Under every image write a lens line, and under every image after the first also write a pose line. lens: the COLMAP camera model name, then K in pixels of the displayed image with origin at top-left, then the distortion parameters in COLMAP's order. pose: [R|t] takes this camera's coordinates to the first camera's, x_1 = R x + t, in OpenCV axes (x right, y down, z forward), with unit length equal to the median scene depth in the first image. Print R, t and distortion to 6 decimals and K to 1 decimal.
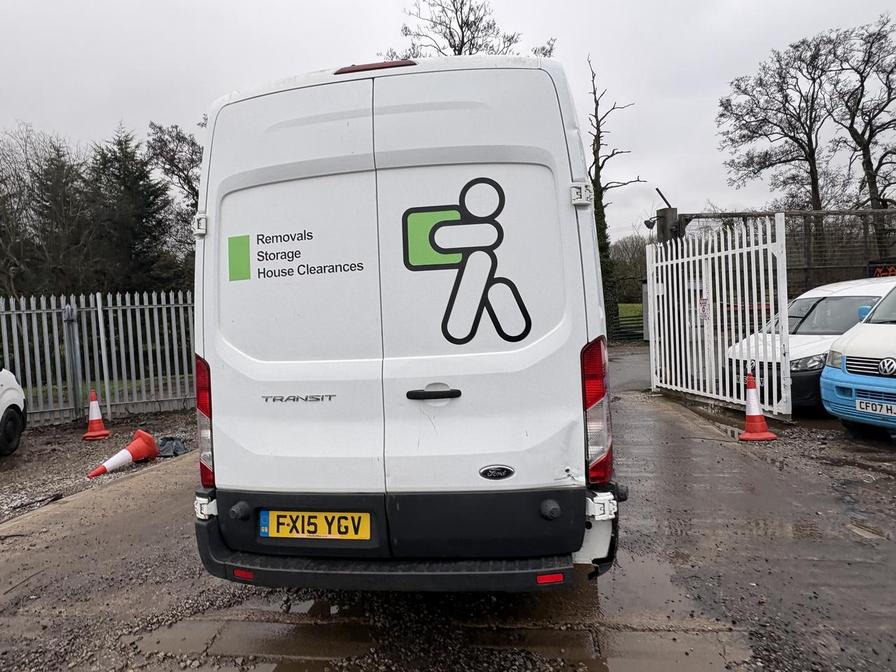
lens RADIAL K [[571.6, 0, 447.7], [0, 571.6, 330.0], [0, 0, 1]] dist [0.006139, -0.002769]
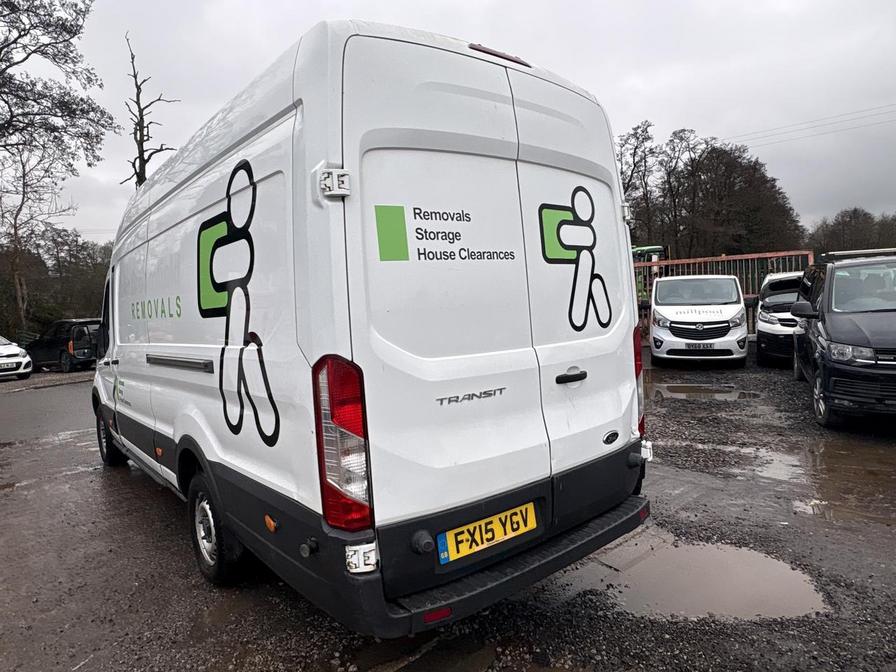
lens RADIAL K [[571.6, 0, 455.2], [0, 571.6, 330.7], [0, 0, 1]] dist [0.006139, -0.002769]
pose [[0.666313, -0.021823, 0.745352, -0.954830], [0.033564, 0.999436, -0.000743, 0.016061], [-0.744916, 0.025512, 0.666670, 0.419521]]
